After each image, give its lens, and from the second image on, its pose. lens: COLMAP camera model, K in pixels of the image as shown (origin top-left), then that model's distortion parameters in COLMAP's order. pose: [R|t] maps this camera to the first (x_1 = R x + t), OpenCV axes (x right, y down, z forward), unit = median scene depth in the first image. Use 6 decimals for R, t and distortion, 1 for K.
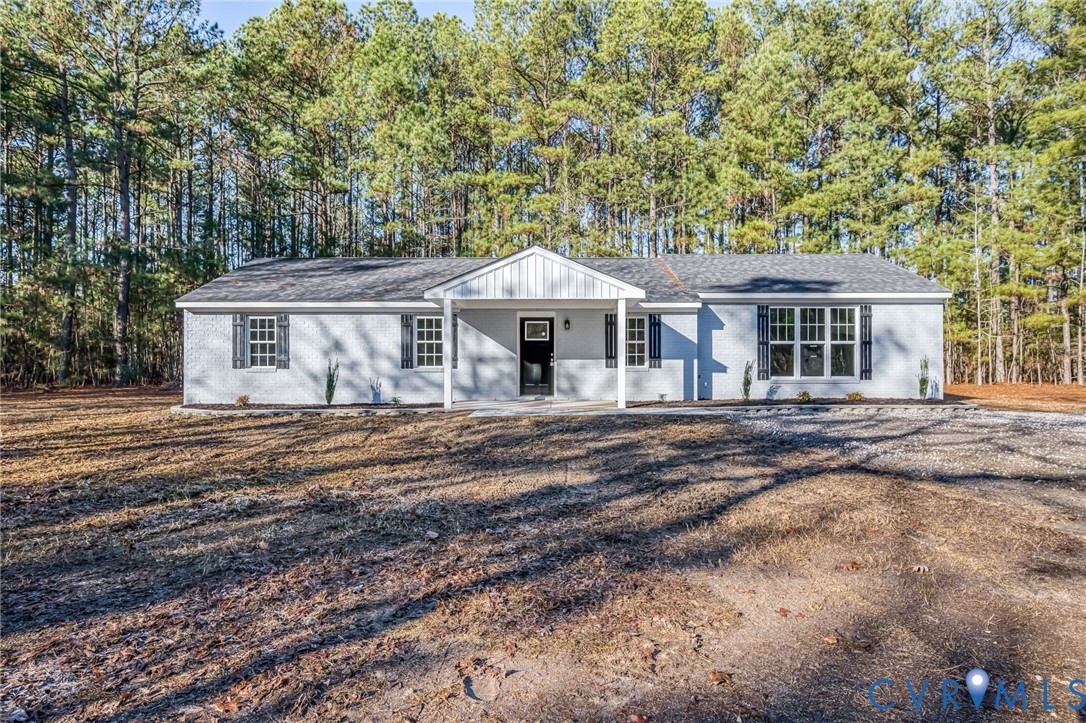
lens RADIAL K [[613.0, 0, 543.0], [0, 613.0, 361.5], [0, 0, 1]] dist [0.002594, 0.000815]
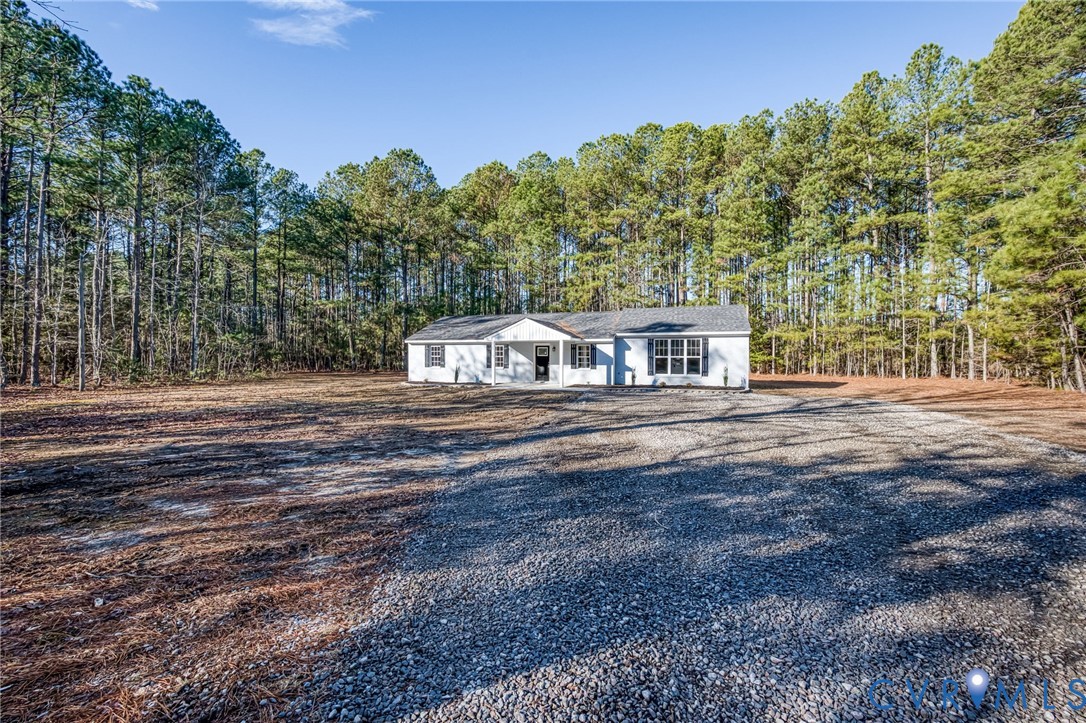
lens RADIAL K [[437.0, 0, 547.8], [0, 437.0, 360.5], [0, 0, 1]] dist [-0.000404, -0.000153]
pose [[0.944741, 0.006889, -0.327744, 0.526706], [-0.001287, 0.999849, 0.017309, -0.044820], [0.327814, -0.015931, 0.944608, -0.490001]]
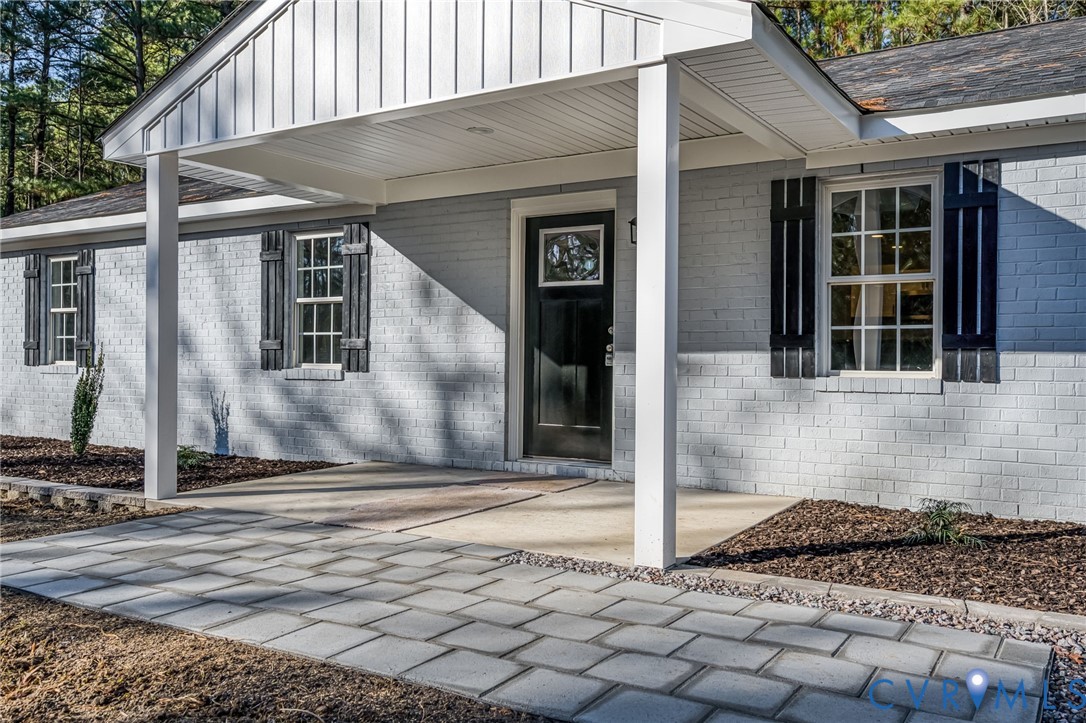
lens RADIAL K [[917.3, 0, 543.0], [0, 917.3, 361.5], [0, 0, 1]] dist [-0.005511, -0.003840]
pose [[0.829470, 0.011137, -0.558440, 0.241748], [-0.001088, 0.999832, 0.018323, -0.005225], [0.558550, -0.014590, 0.829343, 0.601268]]
